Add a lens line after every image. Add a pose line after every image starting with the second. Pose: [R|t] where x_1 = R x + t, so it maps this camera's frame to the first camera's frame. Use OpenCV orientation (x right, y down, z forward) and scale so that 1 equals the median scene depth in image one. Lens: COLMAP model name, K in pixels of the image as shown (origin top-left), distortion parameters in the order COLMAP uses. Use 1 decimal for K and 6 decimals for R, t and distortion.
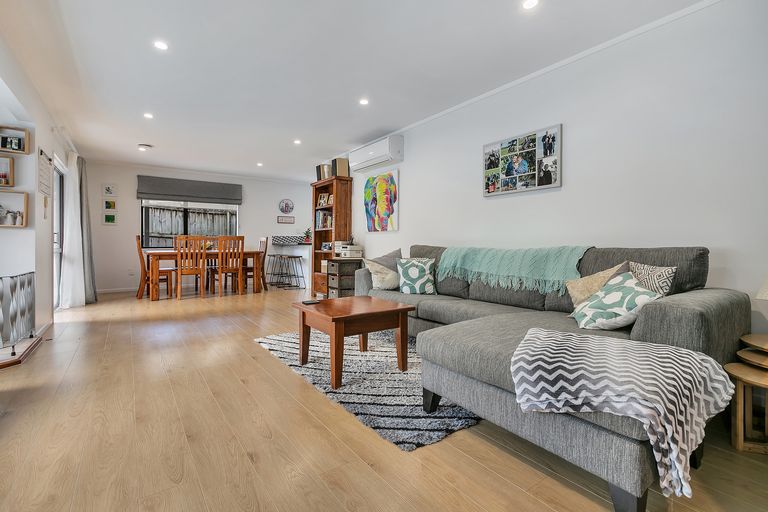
lens RADIAL K [[348.0, 0, 383.2], [0, 348.0, 240.4], [0, 0, 1]] dist [-0.001383, -0.000061]
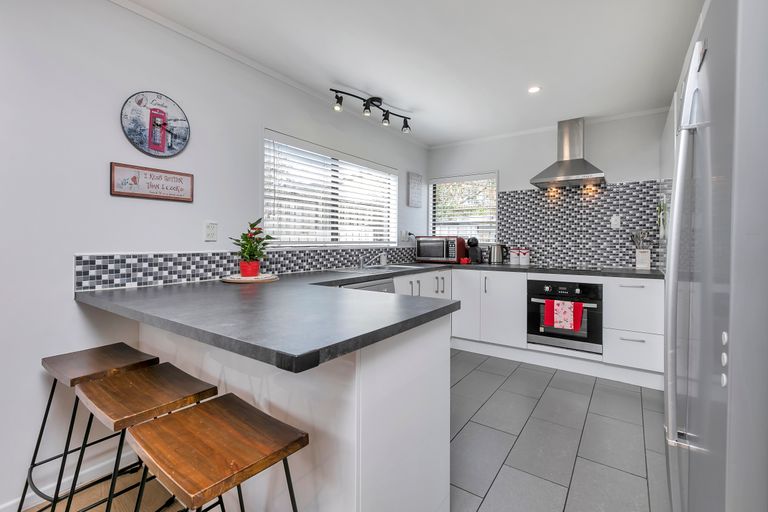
lens RADIAL K [[348.0, 0, 383.2], [0, 348.0, 240.4], [0, 0, 1]] dist [-0.001383, -0.000061]
pose [[0.943510, 0.004895, 0.331309, -0.231053], [-0.006547, 0.999971, 0.003871, -0.025309], [-0.331281, -0.005822, 0.943514, 0.795293]]
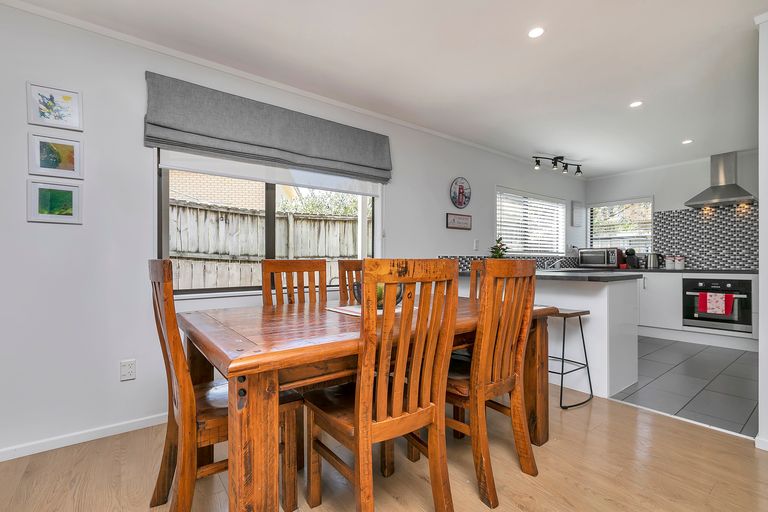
lens RADIAL K [[344.9, 0, 382.3], [0, 344.9, 259.6], [0, 0, 1]] dist [0.002541, 0.000075]
pose [[0.999836, -0.002276, 0.017994, -0.425451], [0.002222, 0.999993, 0.003026, -0.010028], [-0.018001, -0.002985, 0.999834, 0.580878]]
